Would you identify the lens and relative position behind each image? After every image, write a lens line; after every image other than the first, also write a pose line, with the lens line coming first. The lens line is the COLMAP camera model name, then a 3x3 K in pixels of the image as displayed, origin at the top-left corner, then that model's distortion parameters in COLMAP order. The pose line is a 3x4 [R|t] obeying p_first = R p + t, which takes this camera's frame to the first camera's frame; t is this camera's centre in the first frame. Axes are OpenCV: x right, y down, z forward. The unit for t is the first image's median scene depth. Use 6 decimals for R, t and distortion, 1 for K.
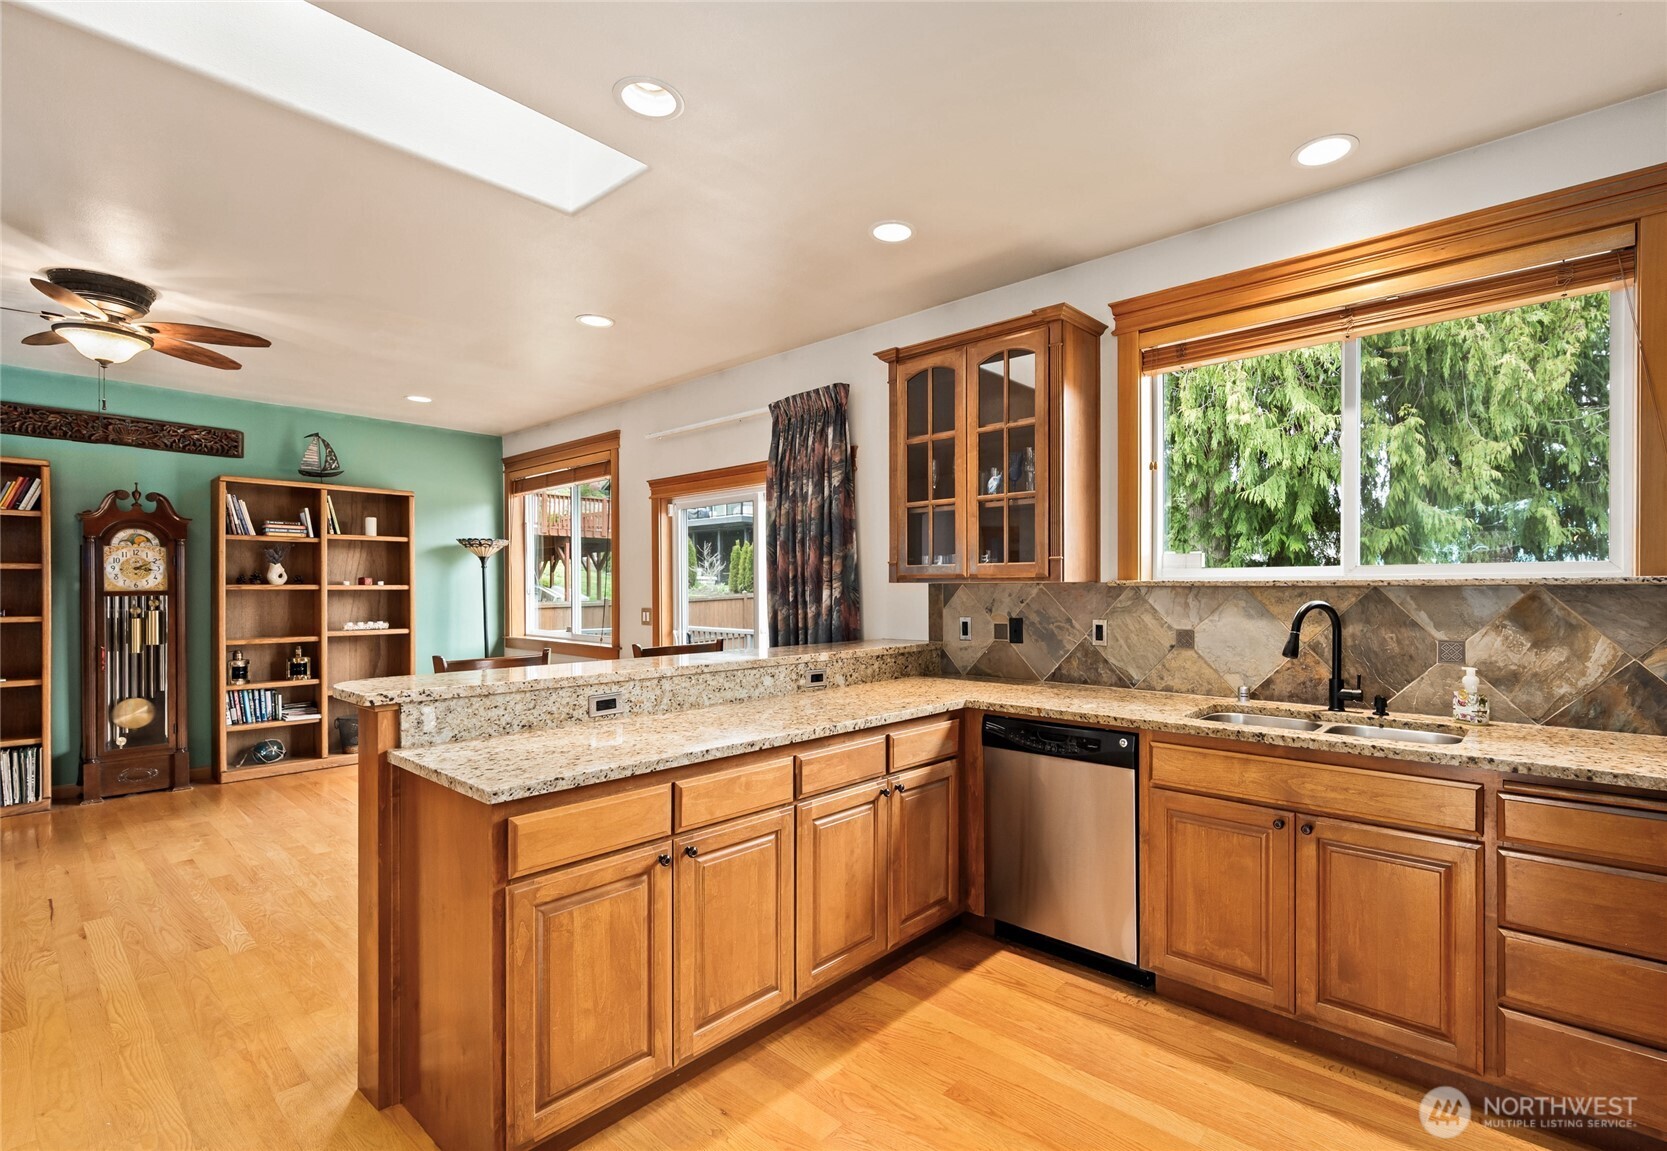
lens RADIAL K [[773.3, 0, 900.6], [0, 773.3, 590.8], [0, 0, 1]] dist [0.002727, 0.000024]
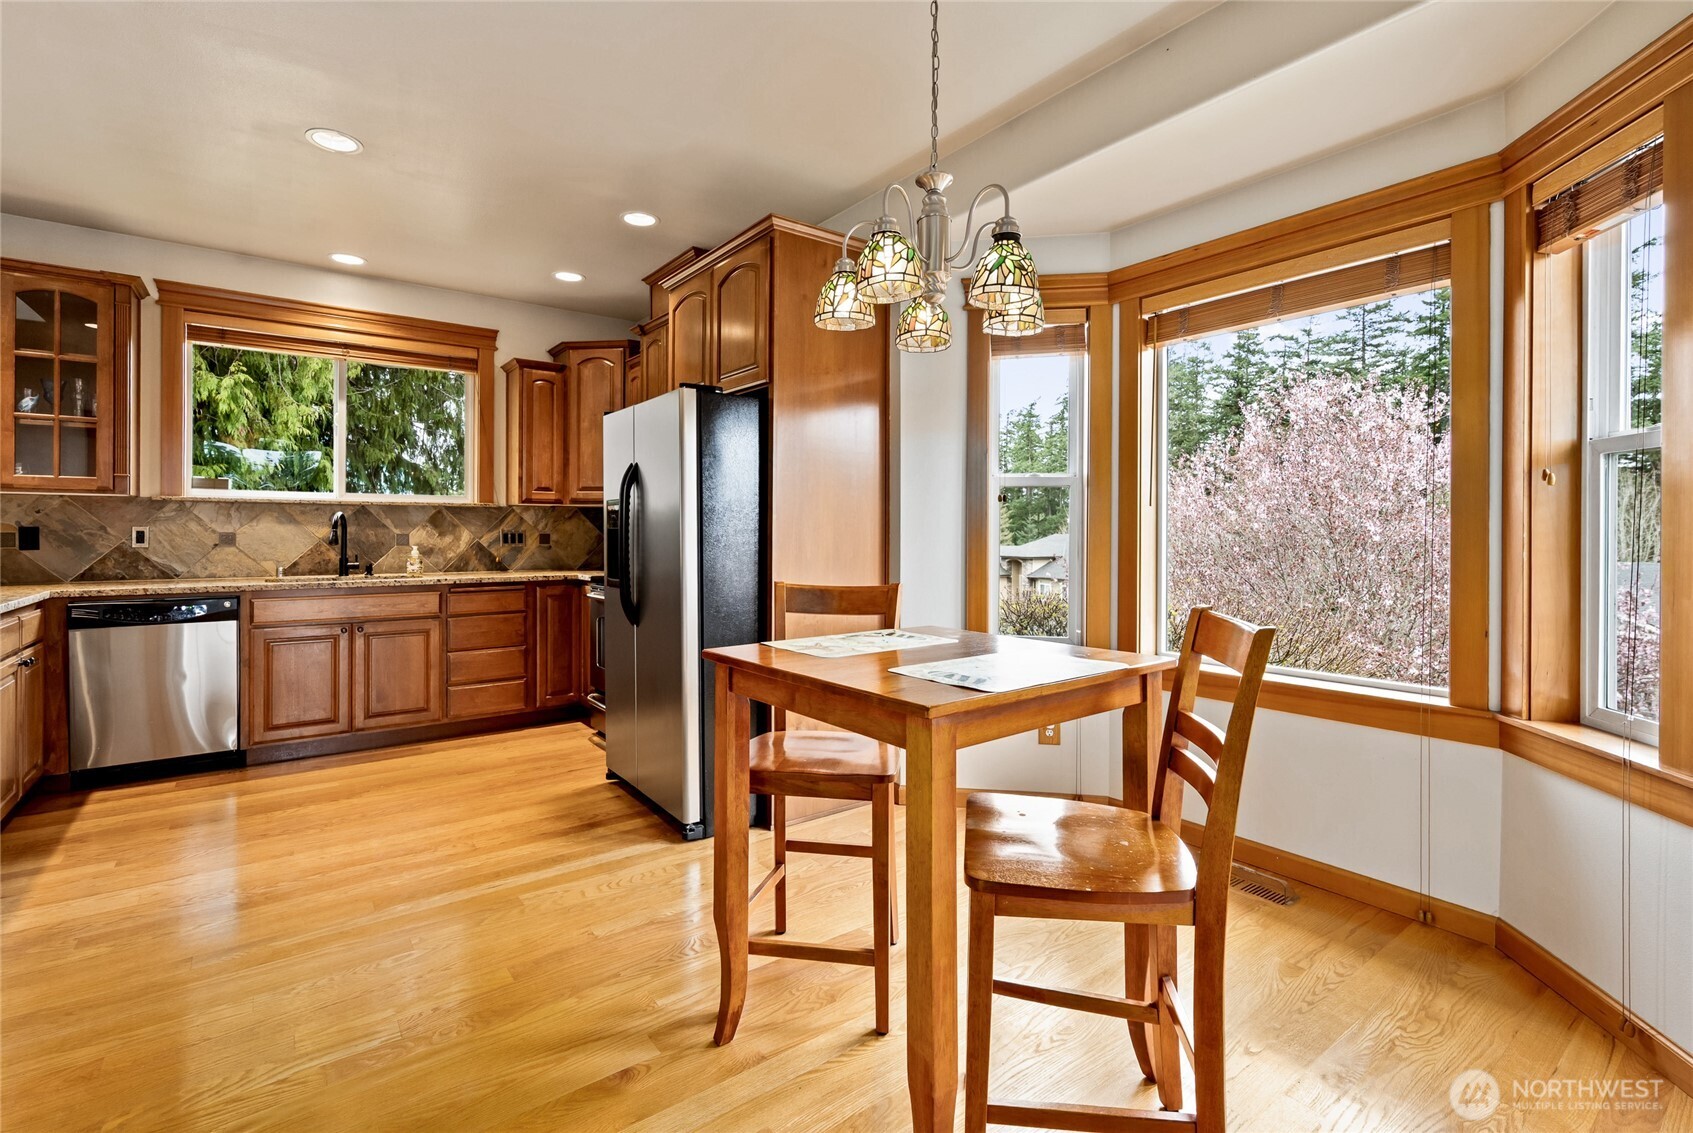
lens RADIAL K [[769.9, 0, 842.1], [0, 769.9, 532.9], [0, 0, 1]] dist [-0.002670, 0.000485]
pose [[0.222122, 0.001363, 0.975018, -0.512326], [-0.000069, 0.999999, -0.001383, 0.035745], [-0.975019, 0.000240, 0.222122, -0.277742]]
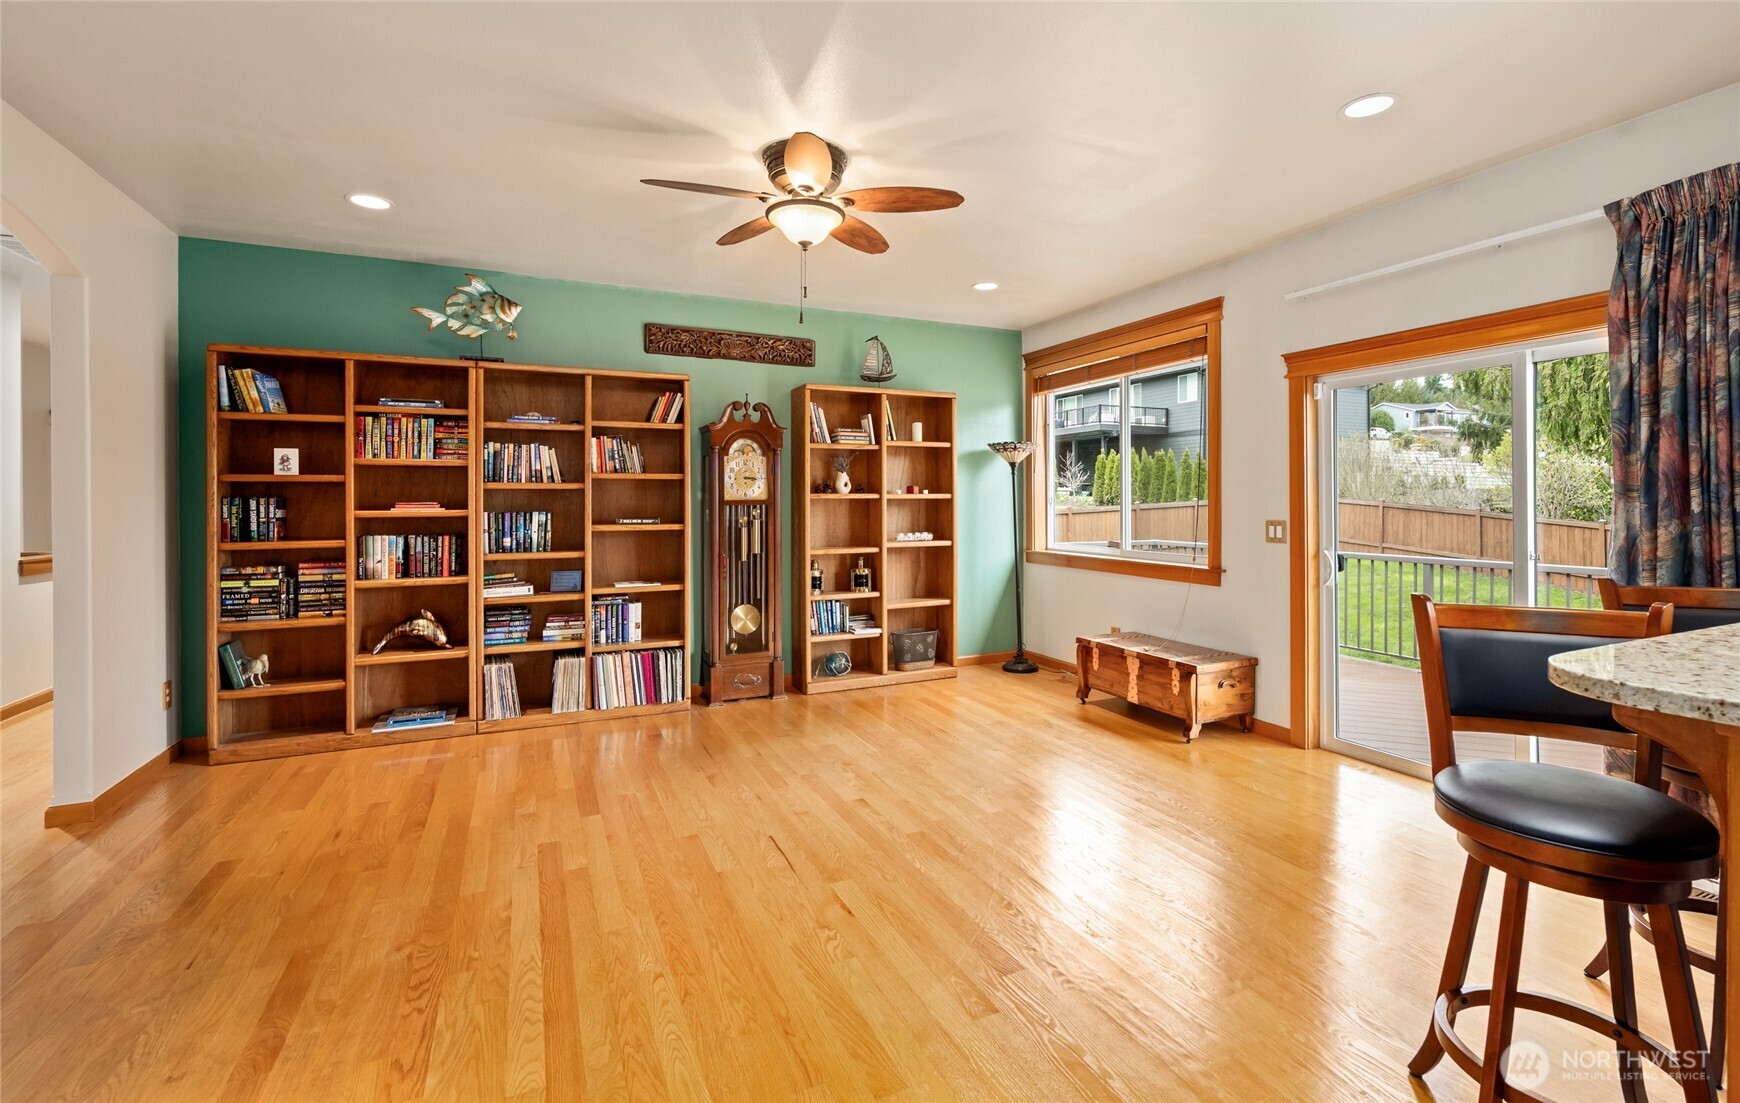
lens RADIAL K [[772.1, 0, 899.3], [0, 772.1, 502.6], [0, 0, 1]] dist [-0.000543, -0.000133]
pose [[0.913817, -0.001760, -0.406123, -0.446642], [0.002016, 0.999998, 0.000203, 0.004301], [0.406122, -0.001004, 0.913818, 0.177468]]
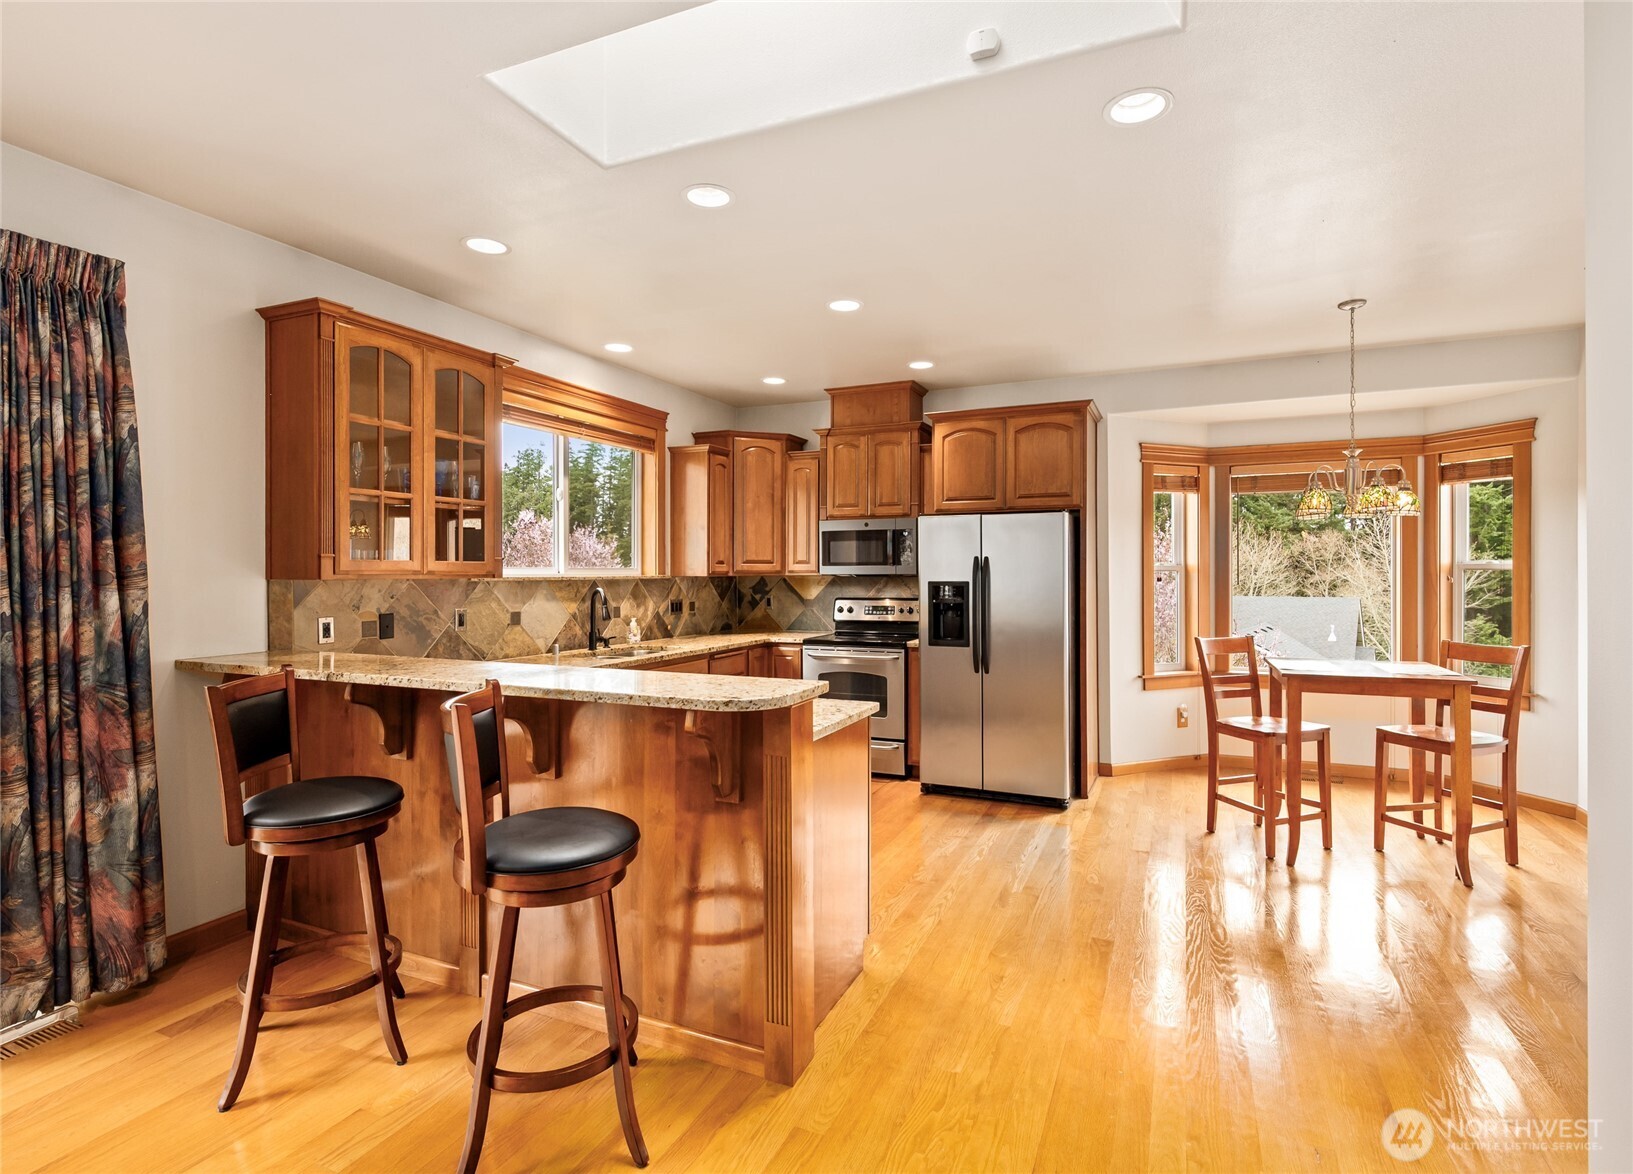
lens RADIAL K [[793.1, 0, 841.0], [0, 793.1, 578.8], [0, 0, 1]] dist [-0.005221, -0.000252]
pose [[-0.293312, -0.006299, 0.955996, -0.798862], [0.004979, 0.999955, 0.008116, -0.012348], [-0.956004, 0.007141, -0.293268, 0.582215]]
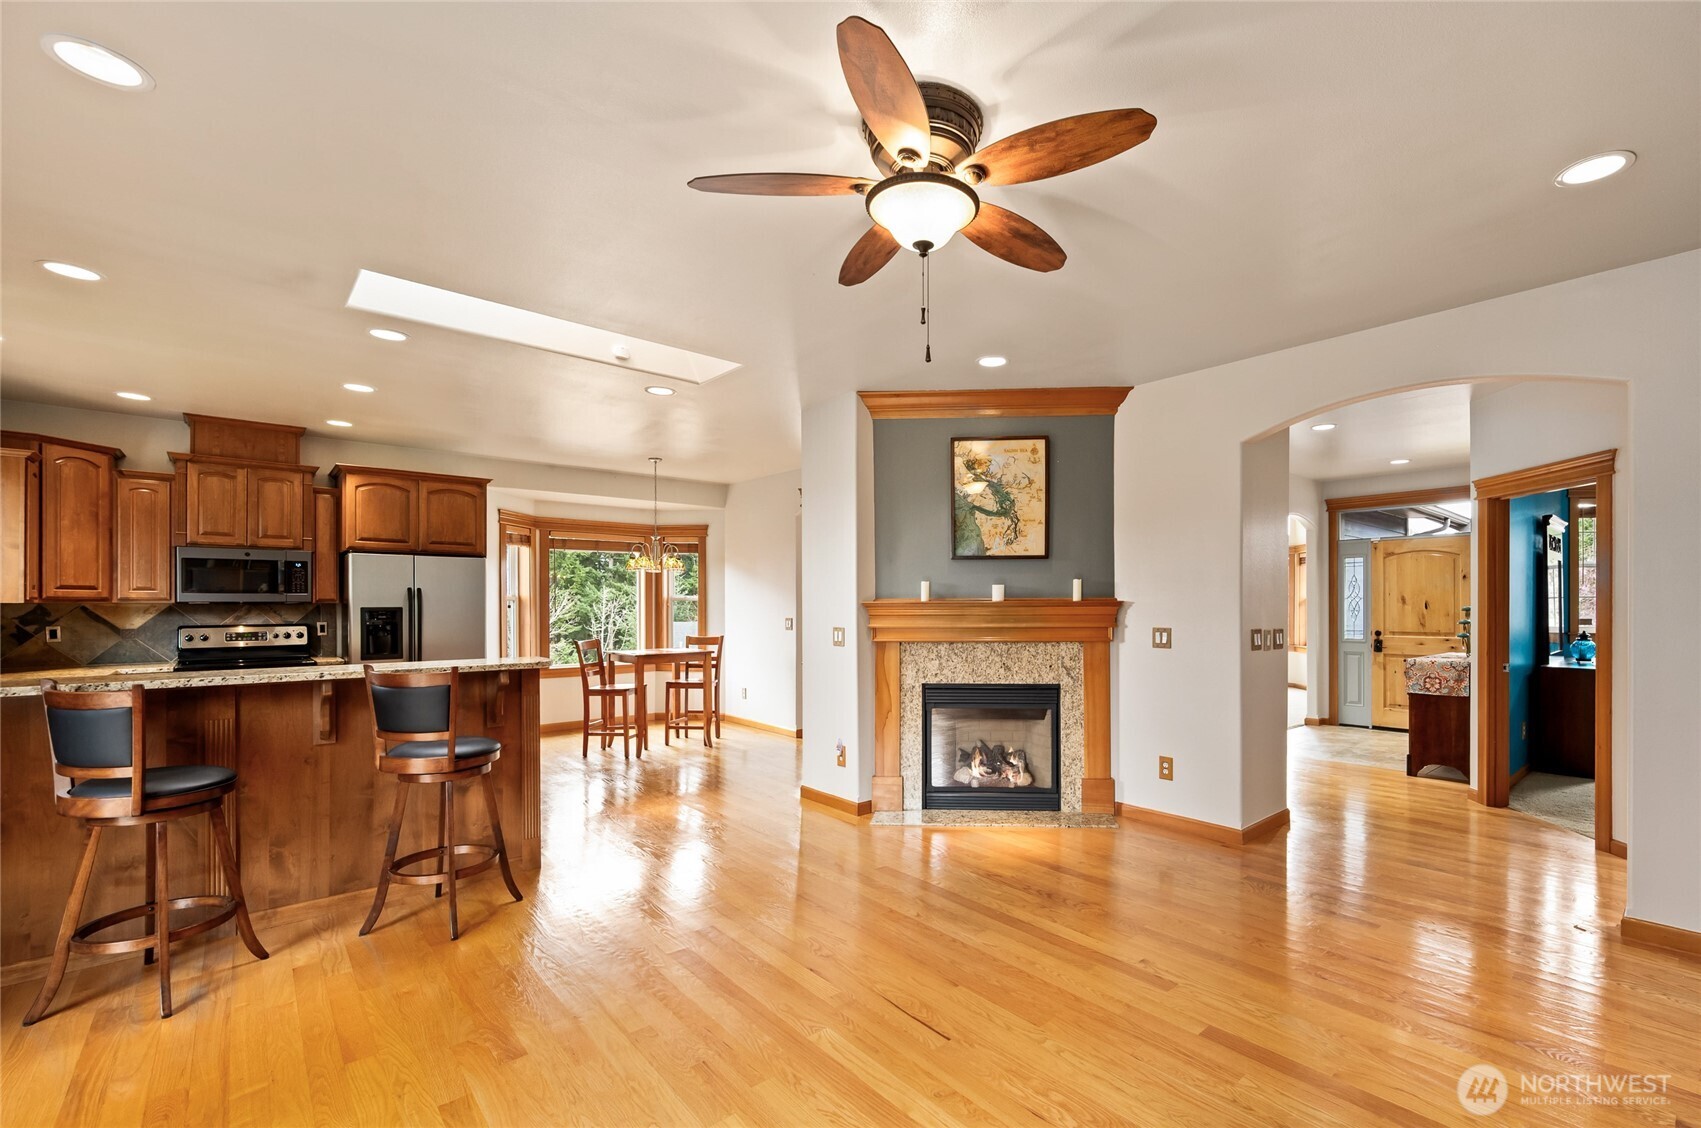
lens RADIAL K [[736.0, 0, 925.2], [0, 736.0, 606.7], [0, 0, 1]] dist [-0.000846, -0.000402]
pose [[-0.993315, 0.001576, 0.115422, -0.865765], [0.002219, 0.999983, 0.005446, -0.004795], [-0.115412, 0.005666, -0.993302, 1.261950]]
